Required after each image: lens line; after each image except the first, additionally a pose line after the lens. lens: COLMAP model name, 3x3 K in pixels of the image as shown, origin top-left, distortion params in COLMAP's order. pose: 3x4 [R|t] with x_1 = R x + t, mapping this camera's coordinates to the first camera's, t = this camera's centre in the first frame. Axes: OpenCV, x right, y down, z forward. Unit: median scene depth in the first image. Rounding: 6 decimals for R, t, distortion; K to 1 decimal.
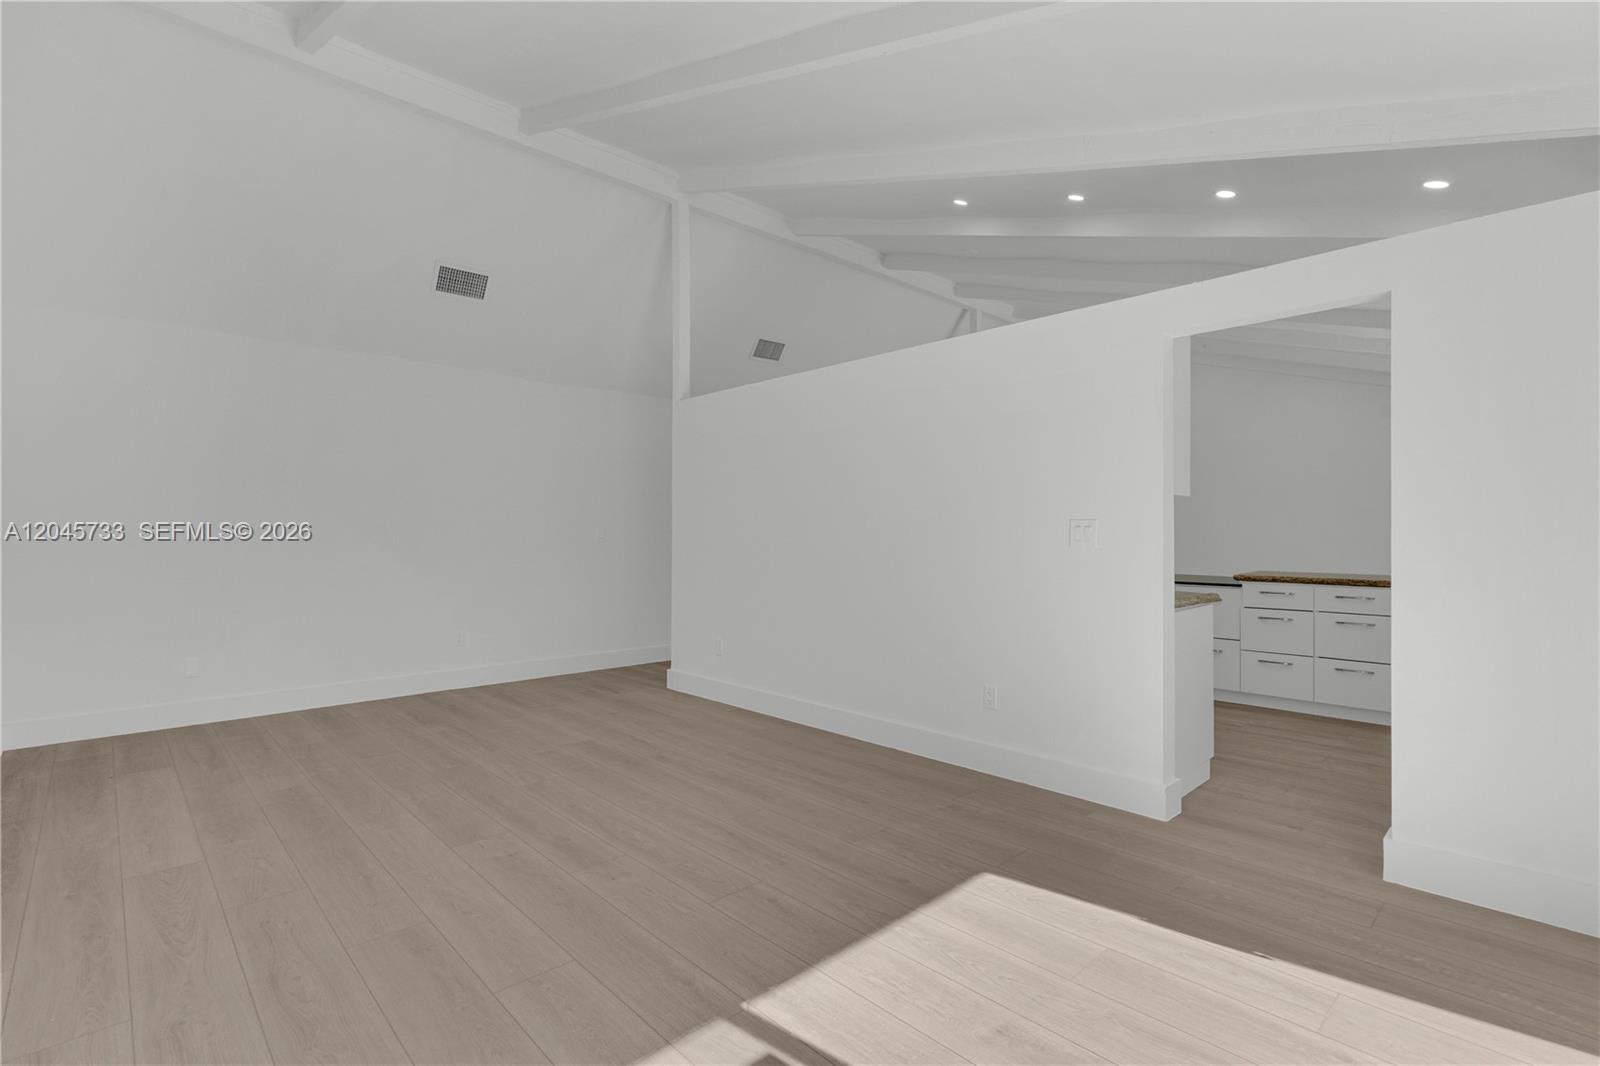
lens RADIAL K [[750.5, 0, 795.6], [0, 750.5, 530.7], [0, 0, 1]] dist [-0.002908, 0.000344]
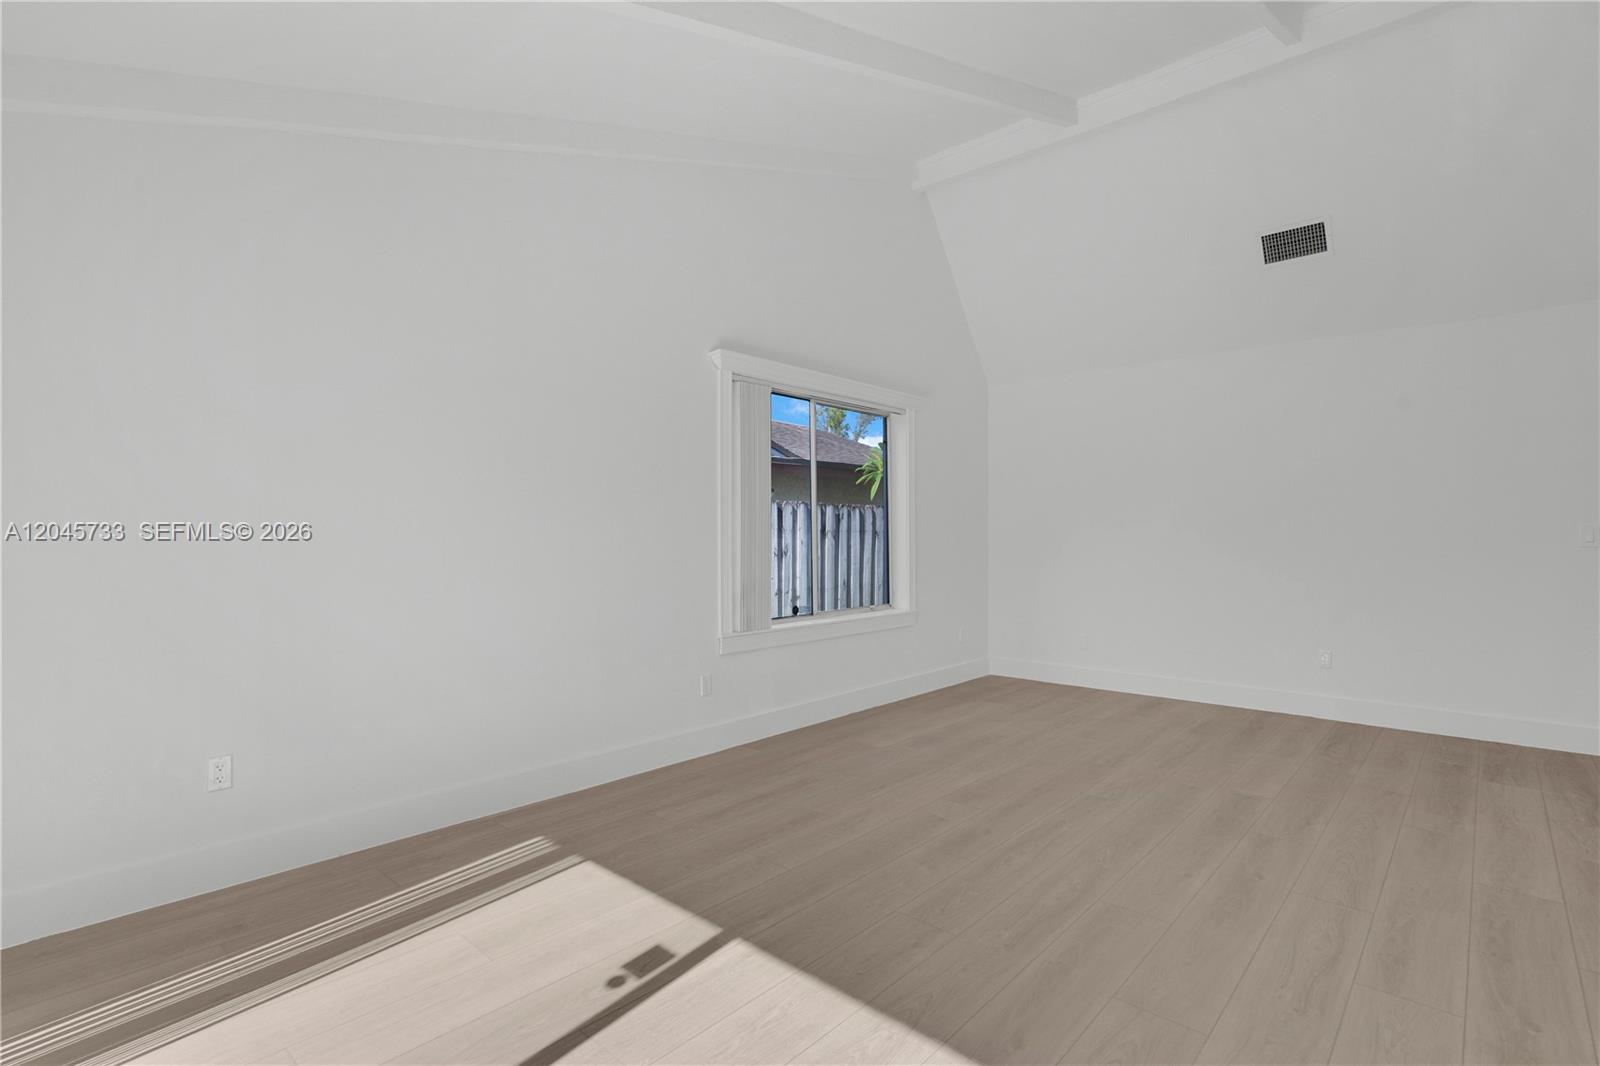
lens RADIAL K [[768.9, 0, 775.5], [0, 768.9, 528.9], [0, 0, 1]] dist [0.000789, 0.000106]
pose [[0.065254, 0.000220, -0.997869, 0.692486], [0.015727, 0.999876, 0.001249, -0.020418], [0.997745, -0.015775, 0.065243, 0.589150]]
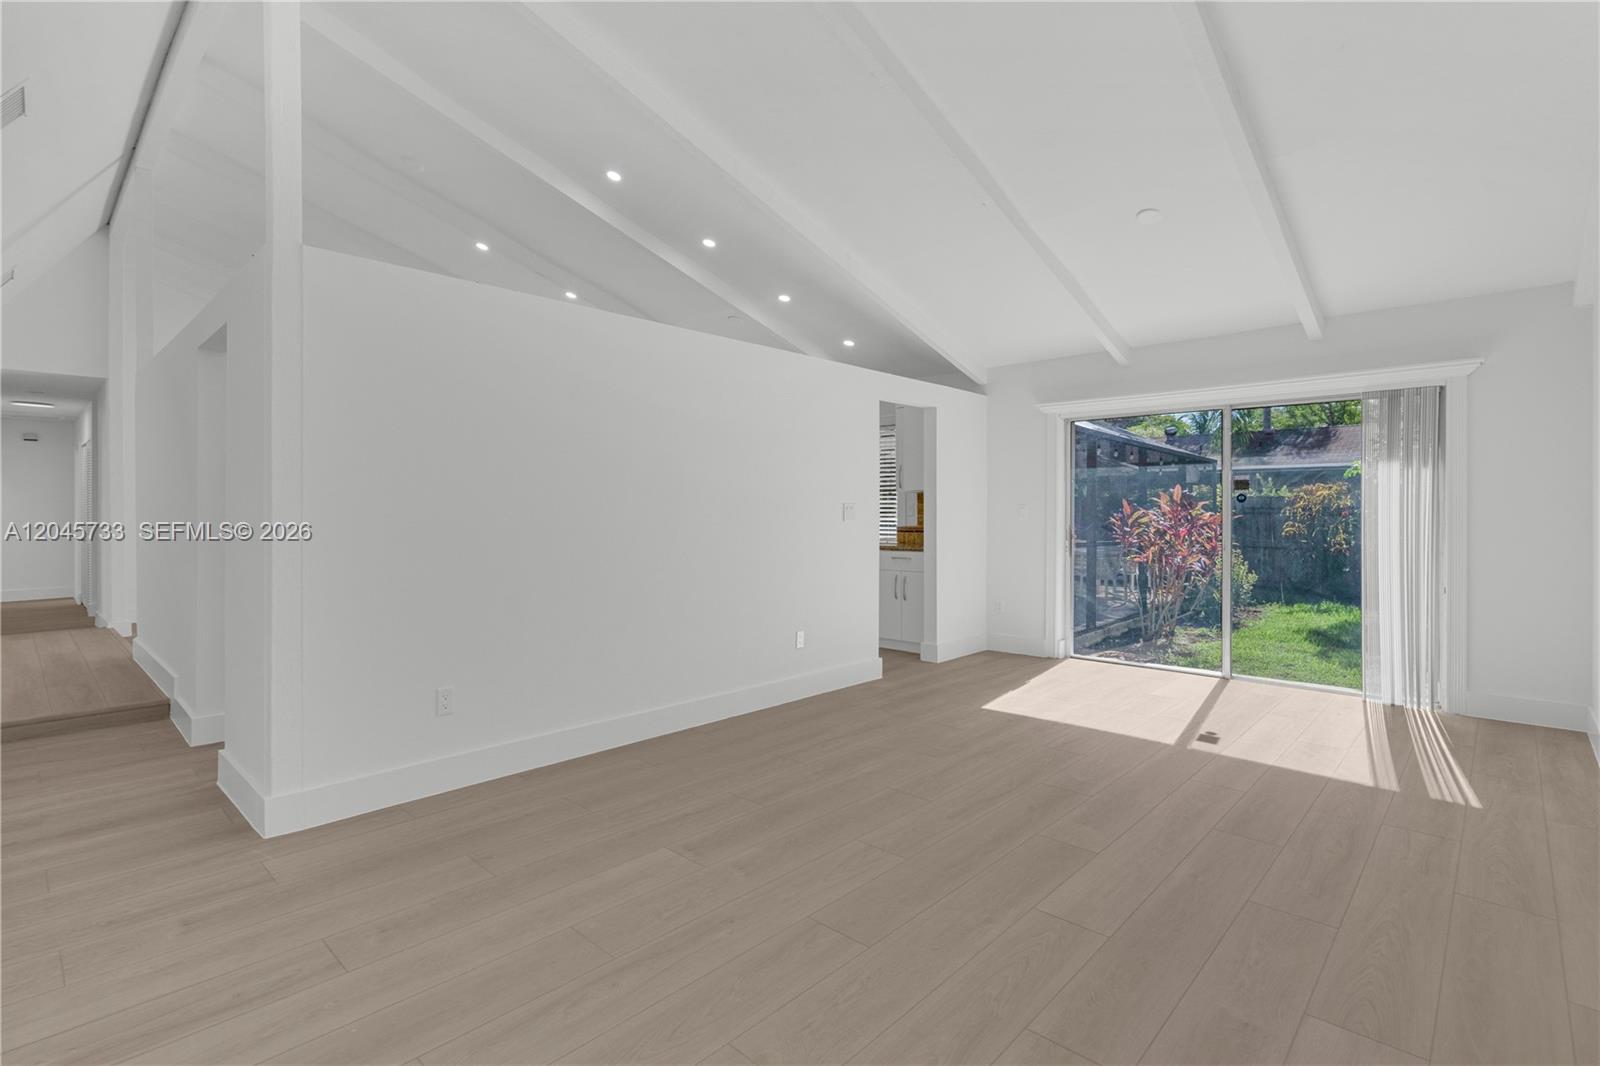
lens RADIAL K [[750.5, 0, 795.6], [0, 750.5, 530.7], [0, 0, 1]] dist [-0.002908, 0.000344]
pose [[-0.067094, -0.021687, 0.997511, -1.207201], [-0.010979, 0.999719, 0.020997, 0.007052], [-0.997686, -0.009543, -0.067313, 1.287269]]
